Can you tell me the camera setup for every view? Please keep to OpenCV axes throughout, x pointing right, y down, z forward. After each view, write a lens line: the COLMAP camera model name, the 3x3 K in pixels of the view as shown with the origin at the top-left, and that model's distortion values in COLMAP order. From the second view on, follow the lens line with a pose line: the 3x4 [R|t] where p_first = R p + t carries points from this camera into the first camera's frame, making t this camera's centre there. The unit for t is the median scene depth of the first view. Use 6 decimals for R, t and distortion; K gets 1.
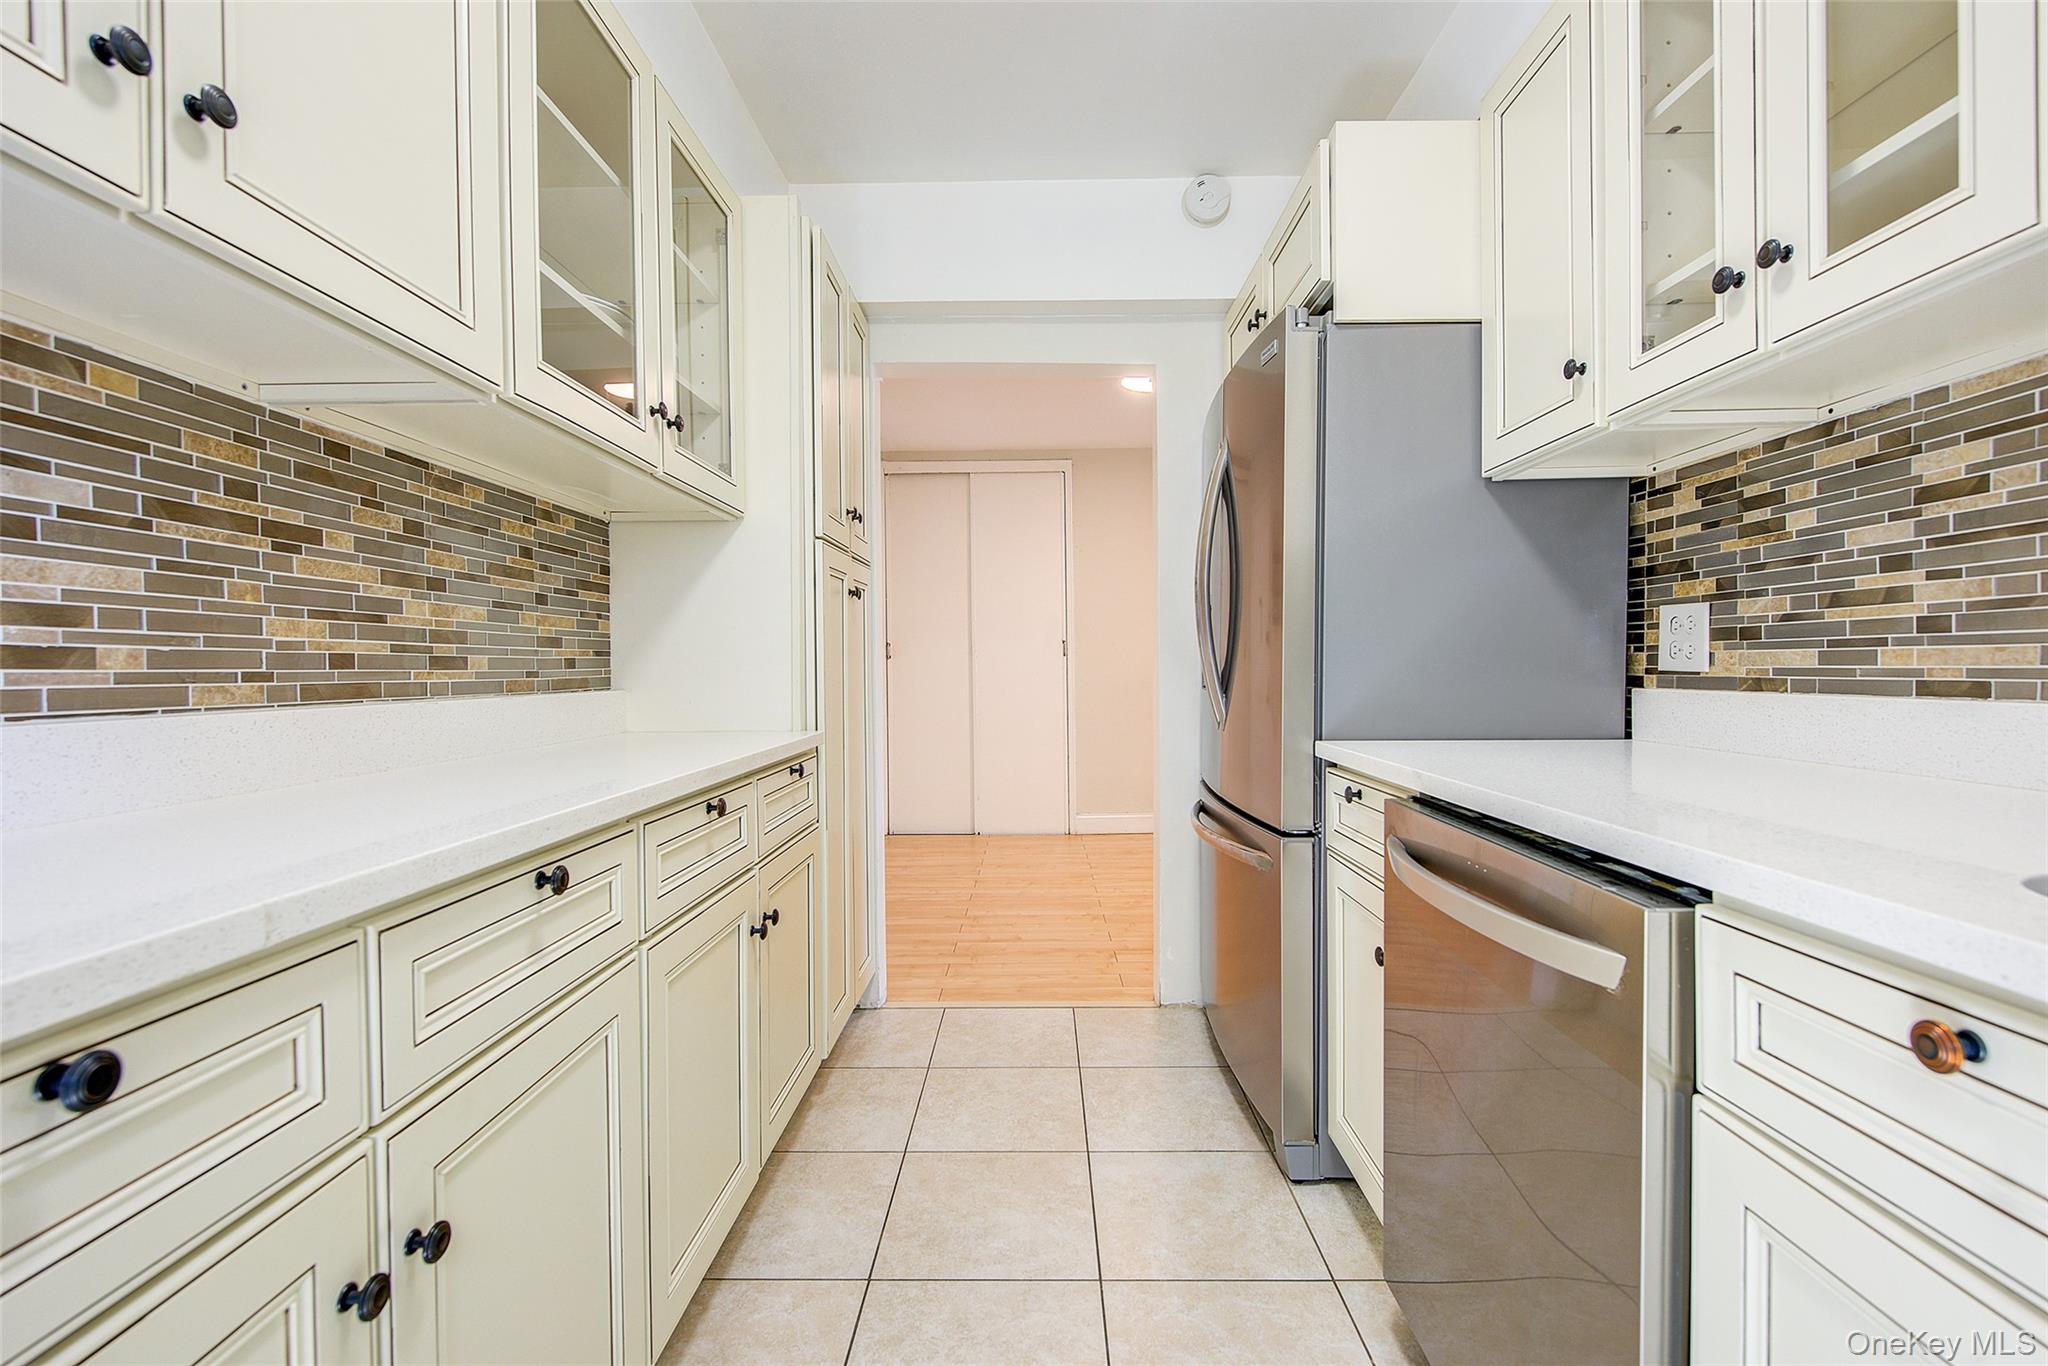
lens RADIAL K [[846.2, 0, 1043.5], [0, 846.2, 682.0], [0, 0, 1]] dist [0.003064, -0.003782]
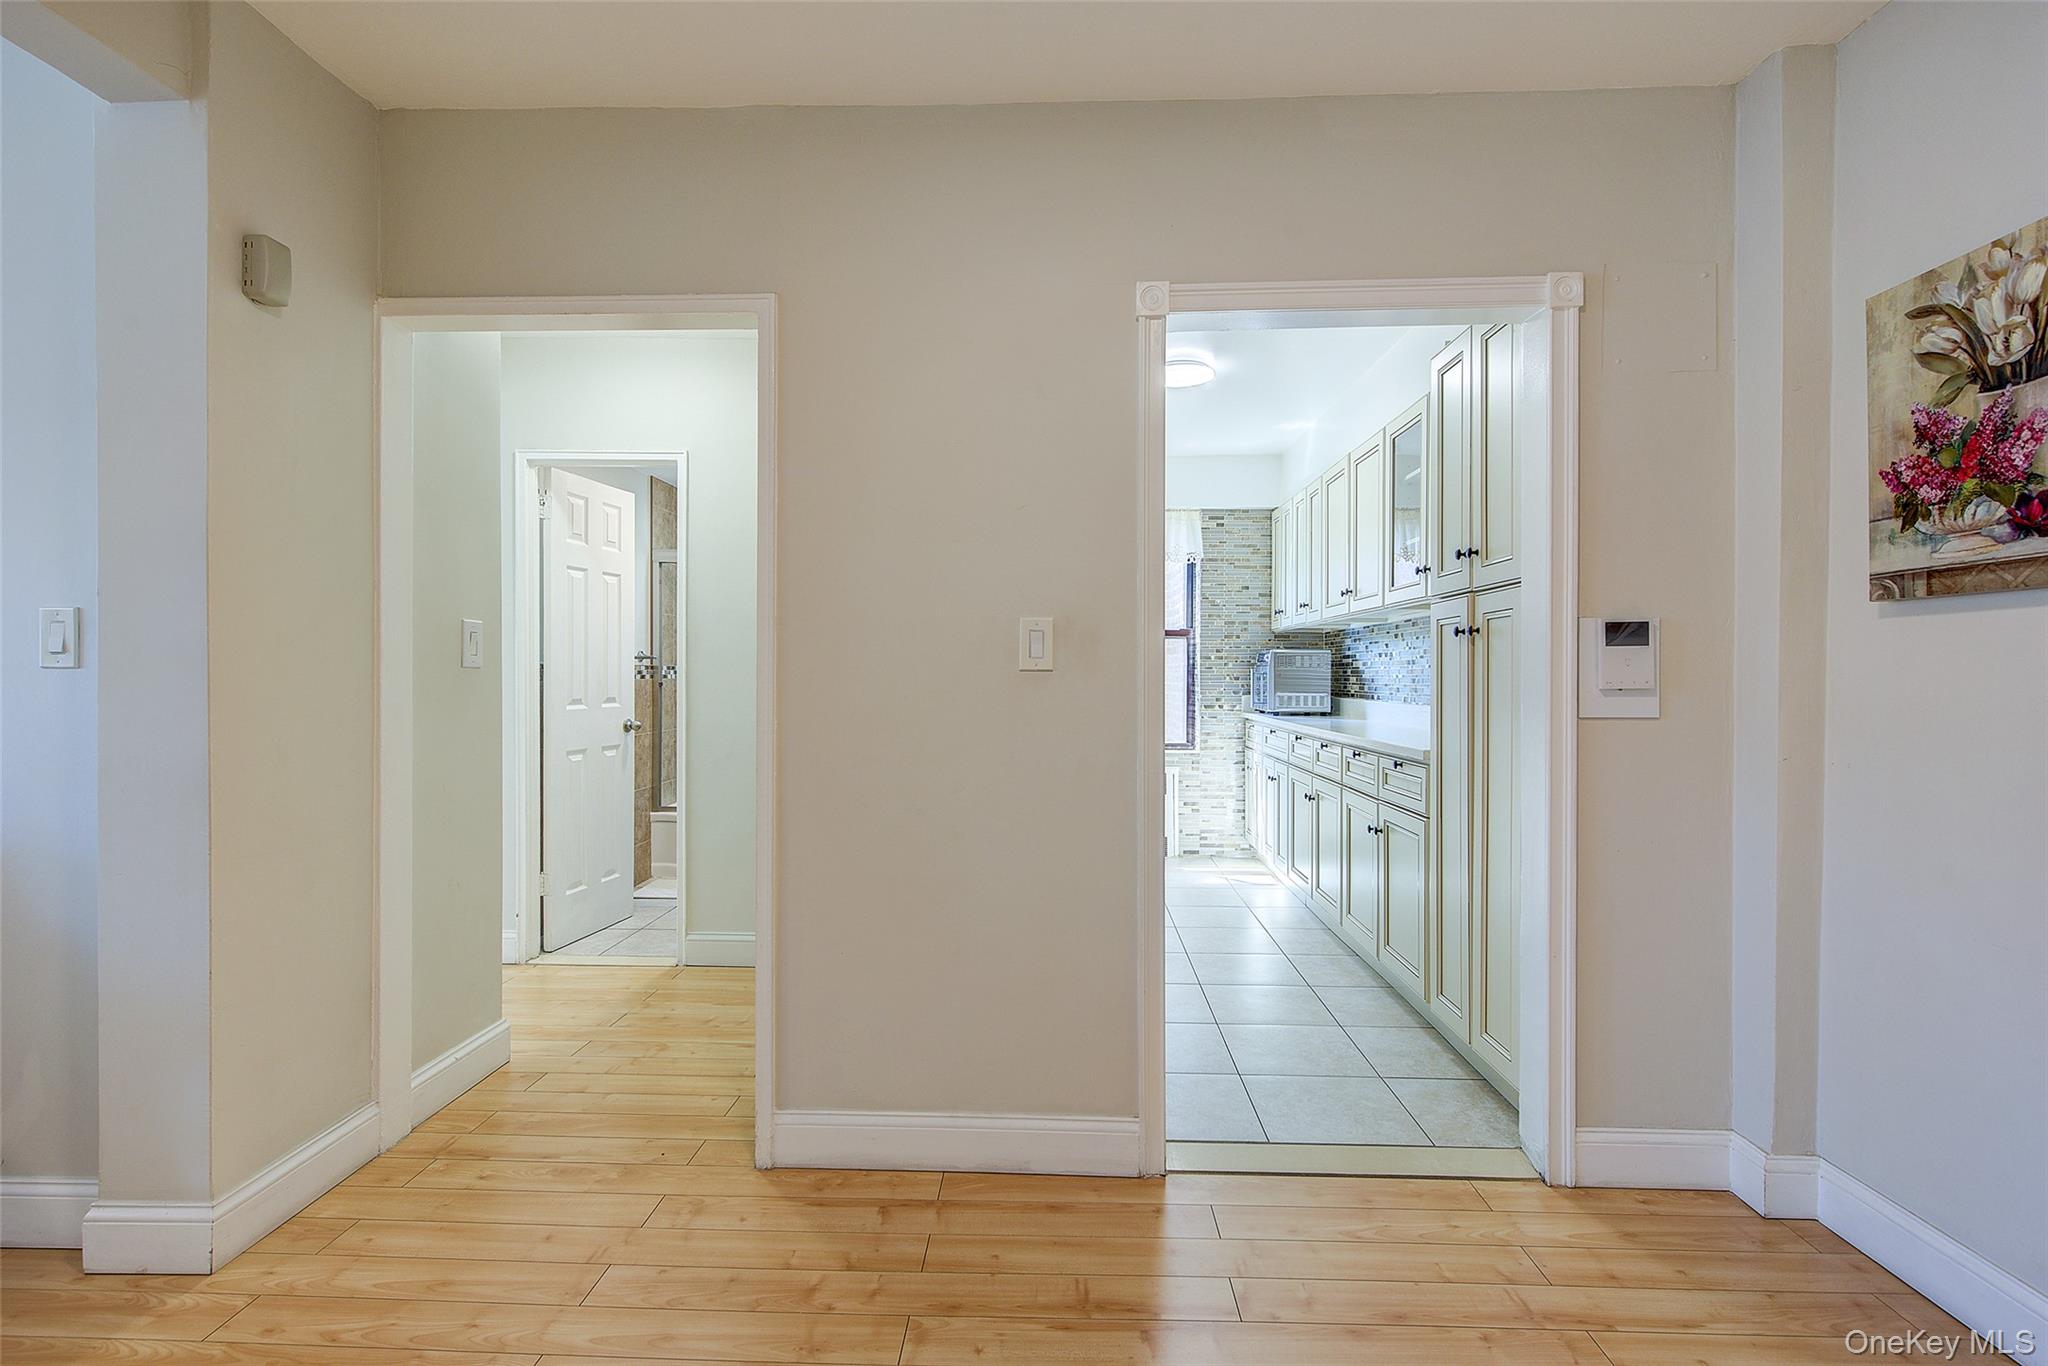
lens RADIAL K [[954.5, 0, 1032.1], [0, 954.5, 679.4], [0, 0, 1]] dist [-0.000323, -0.001964]
pose [[-0.999315, 0.003833, 0.036805, 0.310515], [0.004481, 0.999836, 0.017532, -0.088746], [-0.036732, 0.017684, -0.999169, 2.637437]]
